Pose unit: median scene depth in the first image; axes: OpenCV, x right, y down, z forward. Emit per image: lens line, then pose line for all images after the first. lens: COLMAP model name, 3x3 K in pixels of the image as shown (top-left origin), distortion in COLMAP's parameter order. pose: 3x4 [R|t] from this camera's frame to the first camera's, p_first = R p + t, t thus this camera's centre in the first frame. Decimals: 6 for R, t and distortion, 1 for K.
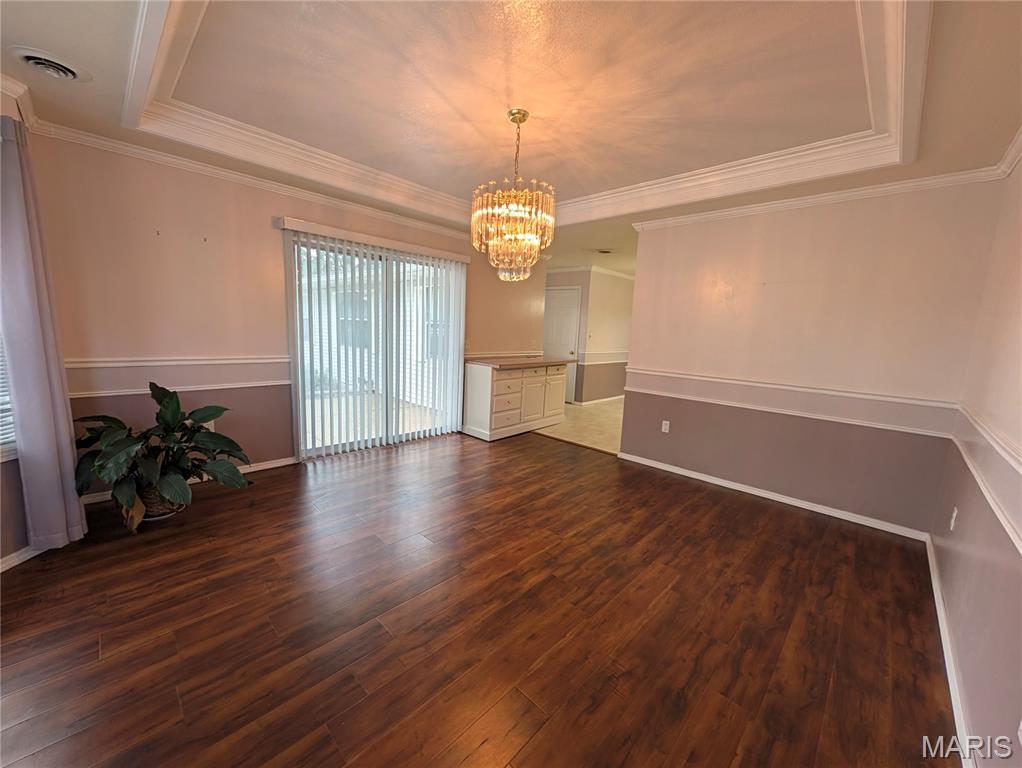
lens RADIAL K [[397.4, 0, 510.3], [0, 397.4, 387.1], [0, 0, 1]] dist [0.001430, 0.000054]
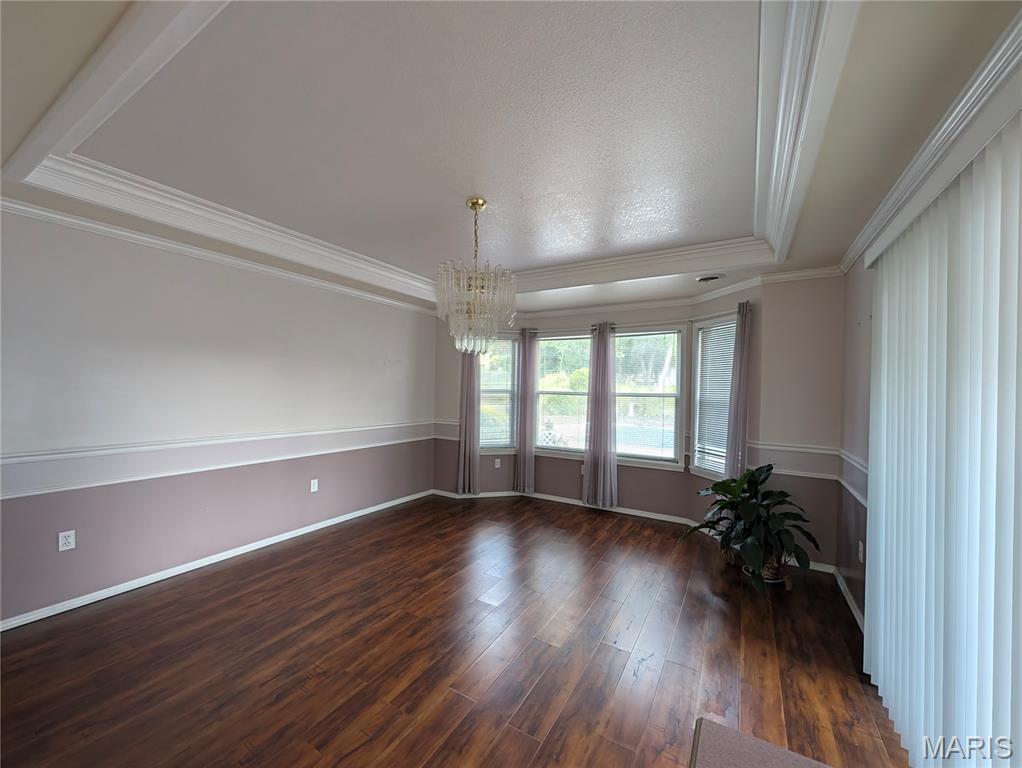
lens RADIAL K [[397.4, 0, 515.7], [0, 397.4, 384.8], [0, 0, 1]] dist [0.001430, 0.000054]
pose [[-0.969144, -0.062746, -0.238375, 0.141733], [-0.094603, 0.987682, 0.124640, -0.341044], [0.227618, 0.143345, -0.963142, 2.089011]]
